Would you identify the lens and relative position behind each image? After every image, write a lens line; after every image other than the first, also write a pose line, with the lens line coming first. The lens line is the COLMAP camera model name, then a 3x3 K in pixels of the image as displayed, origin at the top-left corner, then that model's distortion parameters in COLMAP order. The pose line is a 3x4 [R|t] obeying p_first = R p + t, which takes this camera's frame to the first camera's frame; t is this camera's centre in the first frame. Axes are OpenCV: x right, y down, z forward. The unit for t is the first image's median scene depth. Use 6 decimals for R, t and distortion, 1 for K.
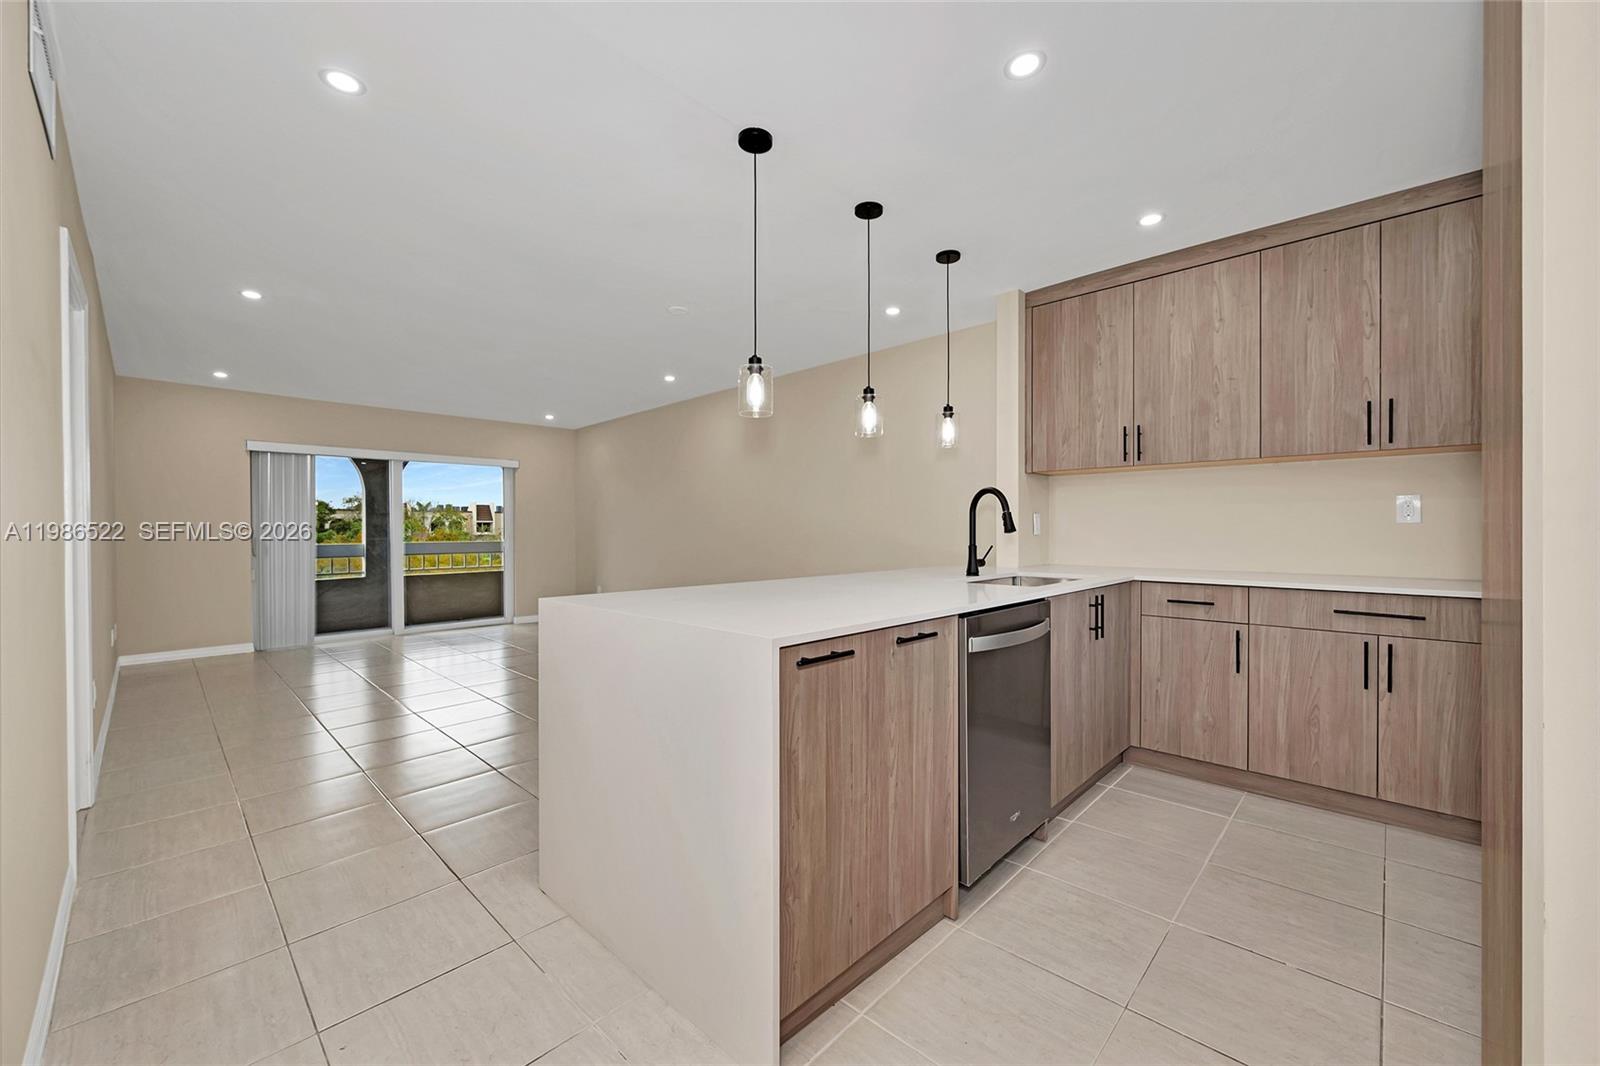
lens RADIAL K [[635.7, 0, 794.2], [0, 635.7, 533.4], [0, 0, 1]] dist [-0.001972, -0.000324]
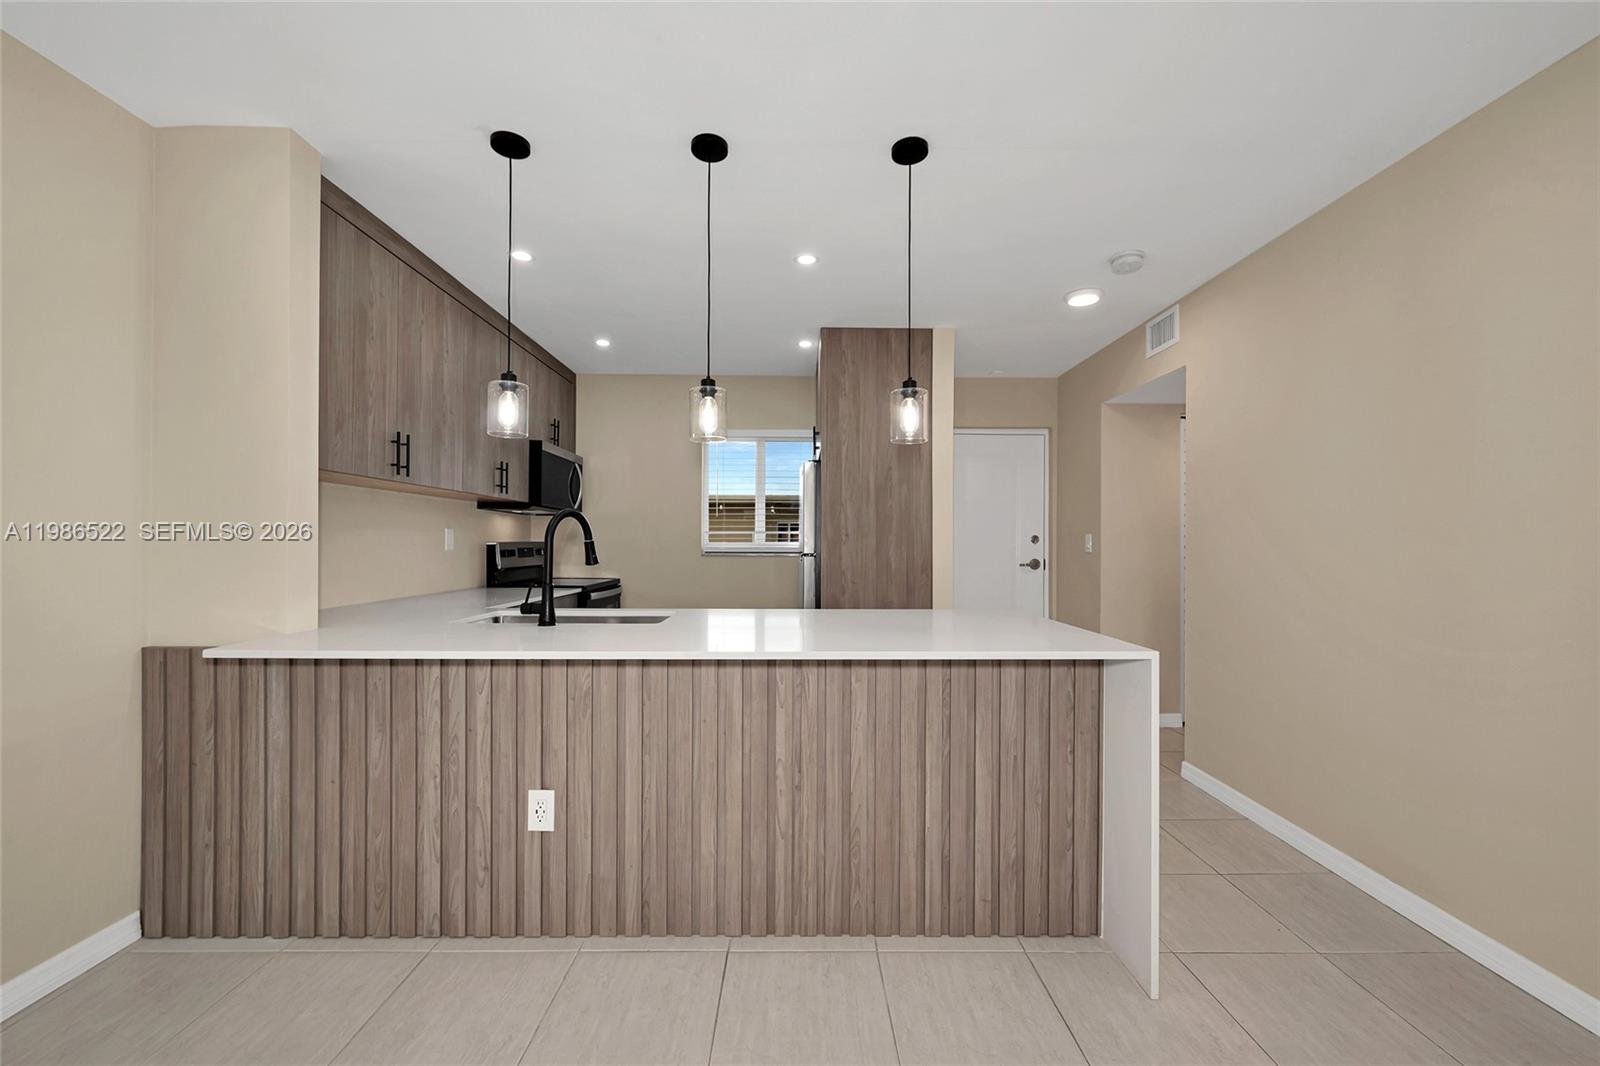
lens RADIAL K [[629.4, 0, 798.3], [0, 629.4, 538.2], [0, 0, 1]] dist [-0.001383, 0.000001]
pose [[-0.702086, 0.006040, 0.712066, -0.471803], [0.004169, 0.999982, -0.004372, -0.032316], [-0.712080, -0.000101, -0.702099, 1.398227]]
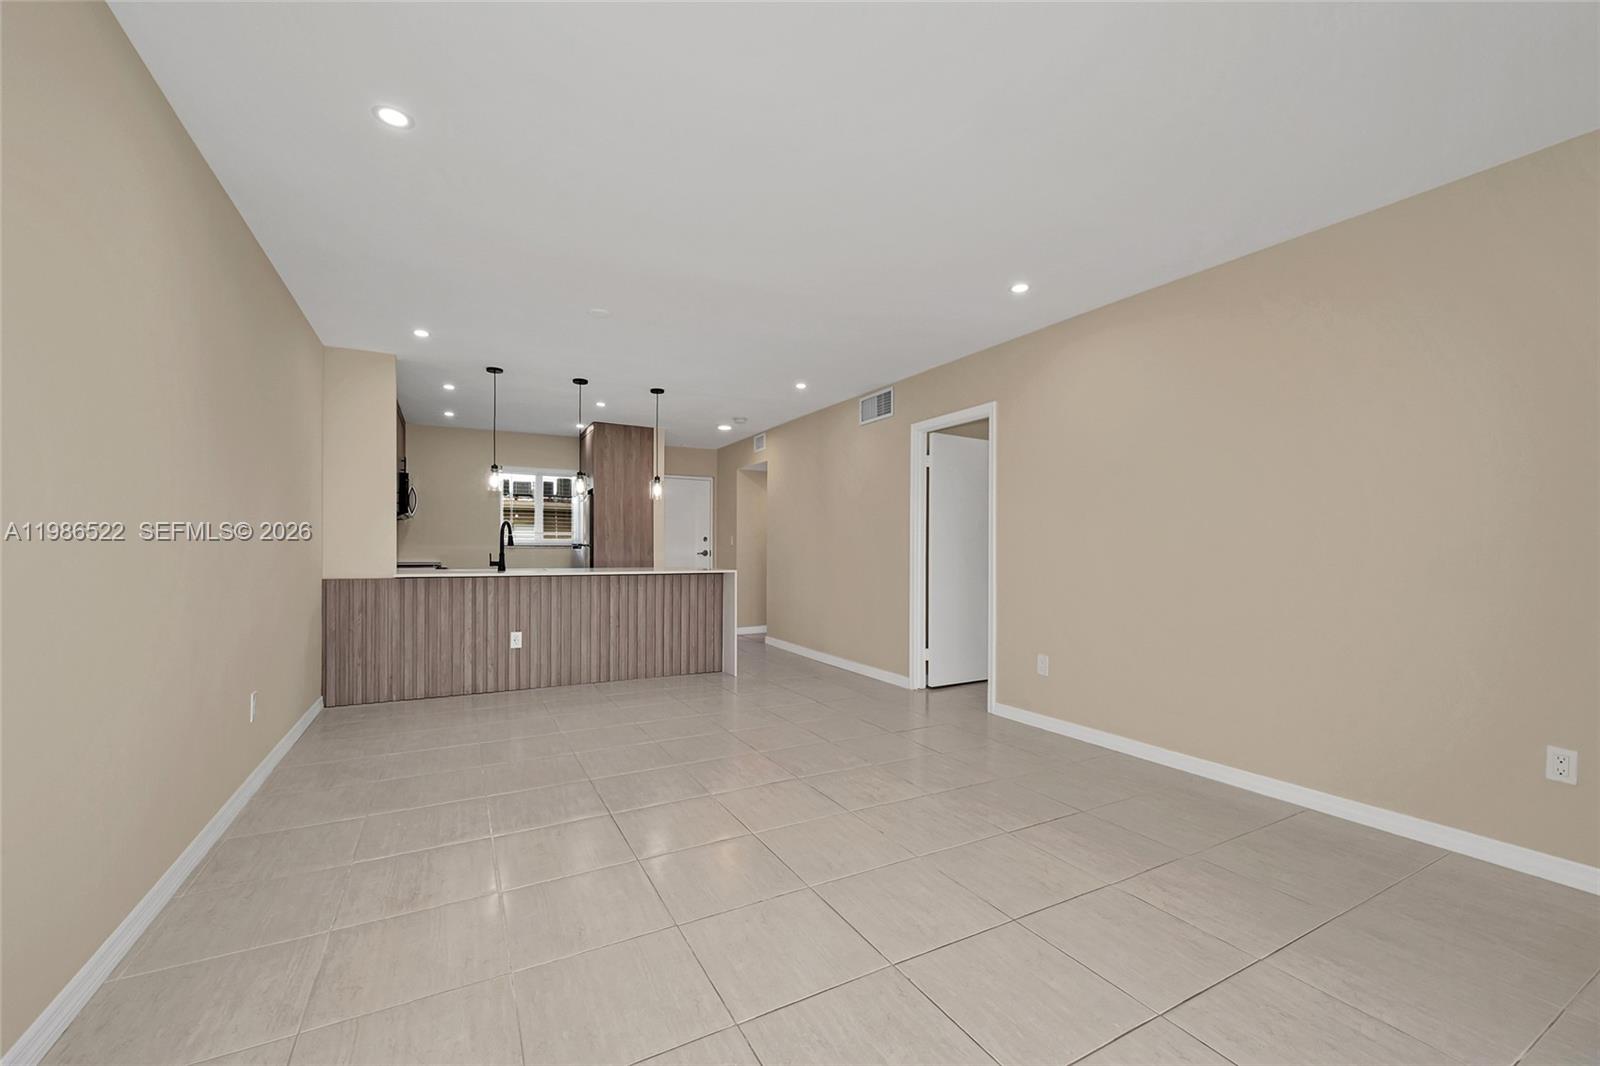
lens RADIAL K [[640.5, 0, 802.2], [0, 640.5, 552.2], [0, 0, 1]] dist [0.000149, 0.000014]
pose [[-0.957397, -0.002648, 0.288764, -1.057054], [0.000424, 0.999944, 0.010573, -0.002869], [-0.288776, 0.010245, -0.957342, 2.586049]]
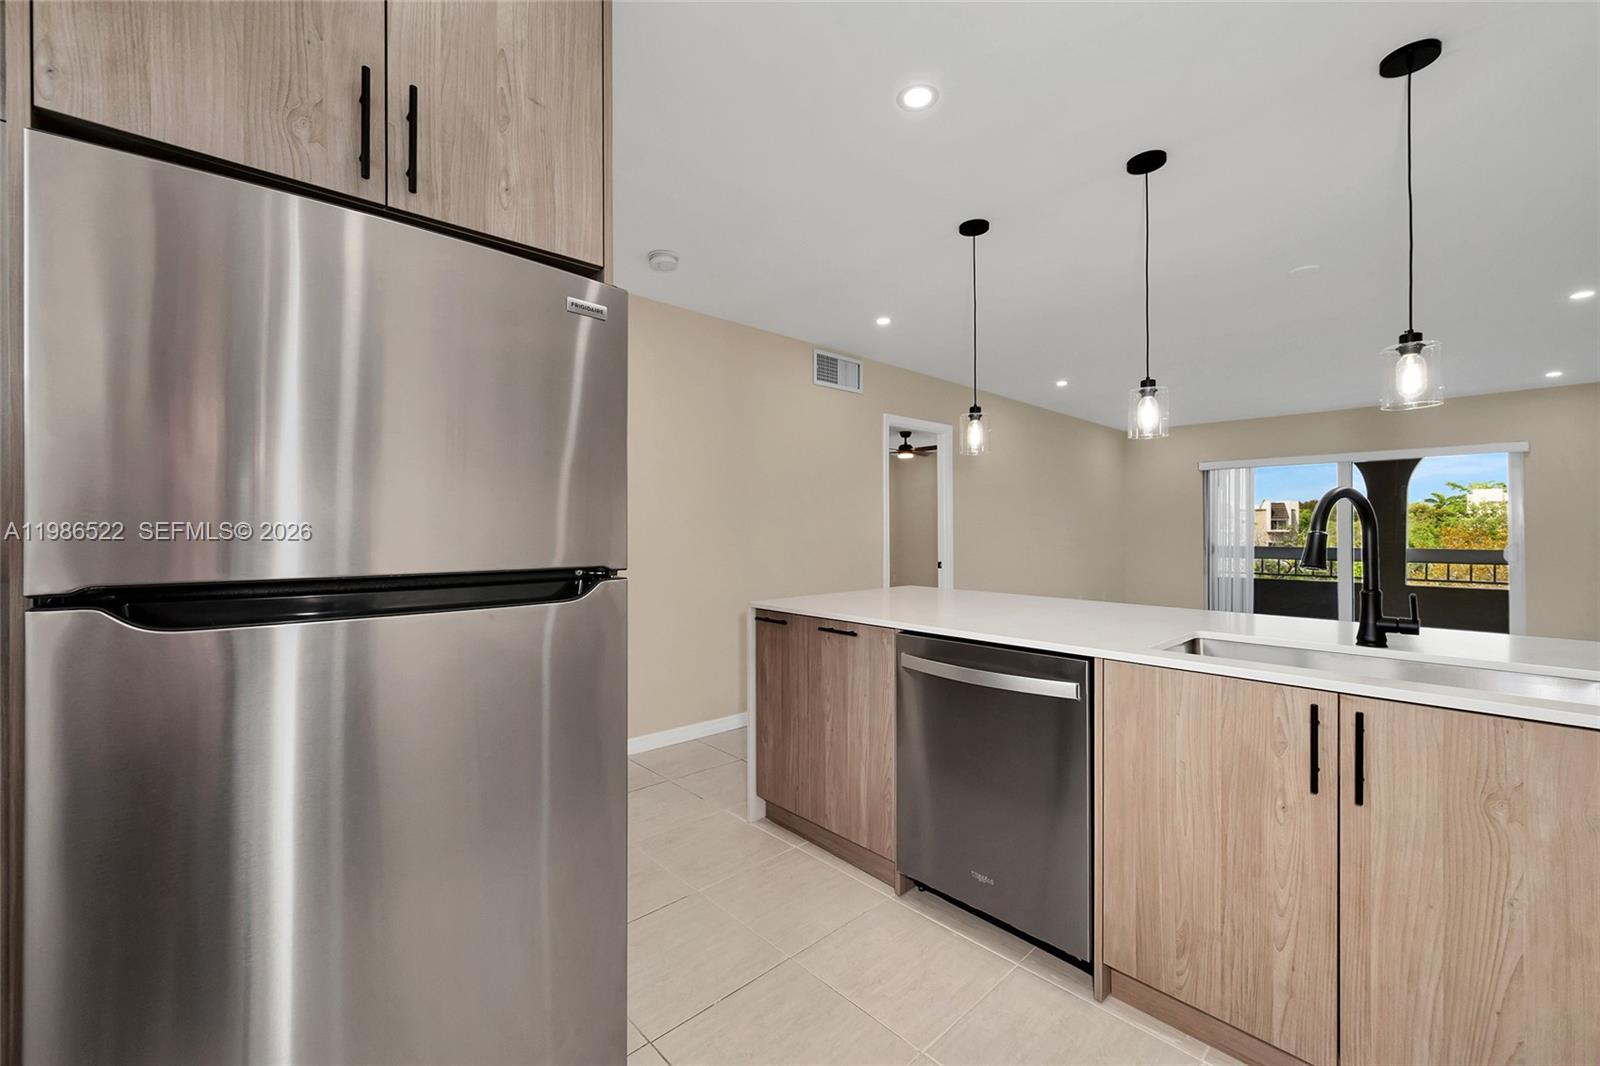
lens RADIAL K [[634.2, 0, 801.0], [0, 634.2, 546.9], [0, 0, 1]] dist [-0.001255, 0.000021]
pose [[-0.044571, 0.033950, -0.998429, 0.912159], [-0.006410, 0.999392, 0.034269, -0.036812], [0.998986, 0.007928, -0.044326, 0.576232]]
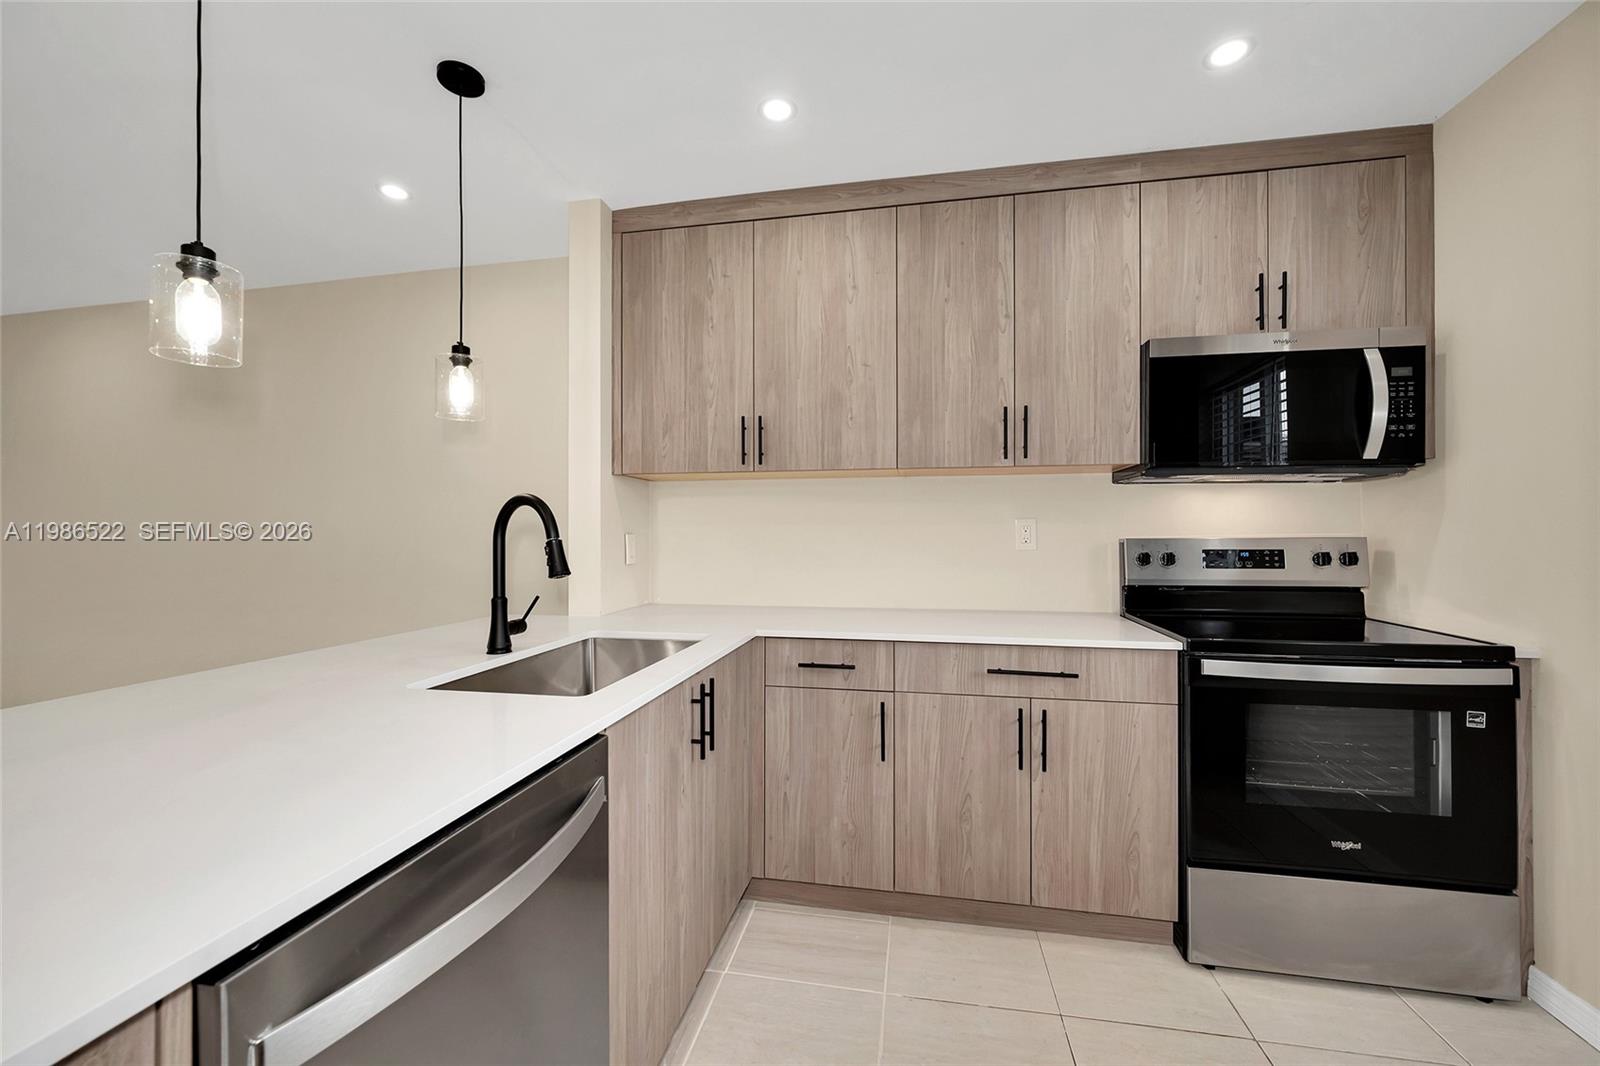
lens RADIAL K [[628.6, 0, 801.5], [0, 628.6, 532.2], [0, 0, 1]] dist [-0.000388, 0.000030]
pose [[0.838235, 0.003324, 0.545299, 0.217759], [0.003048, 0.999937, -0.010780, -0.033497], [-0.545301, 0.010699, 0.838172, 0.426902]]
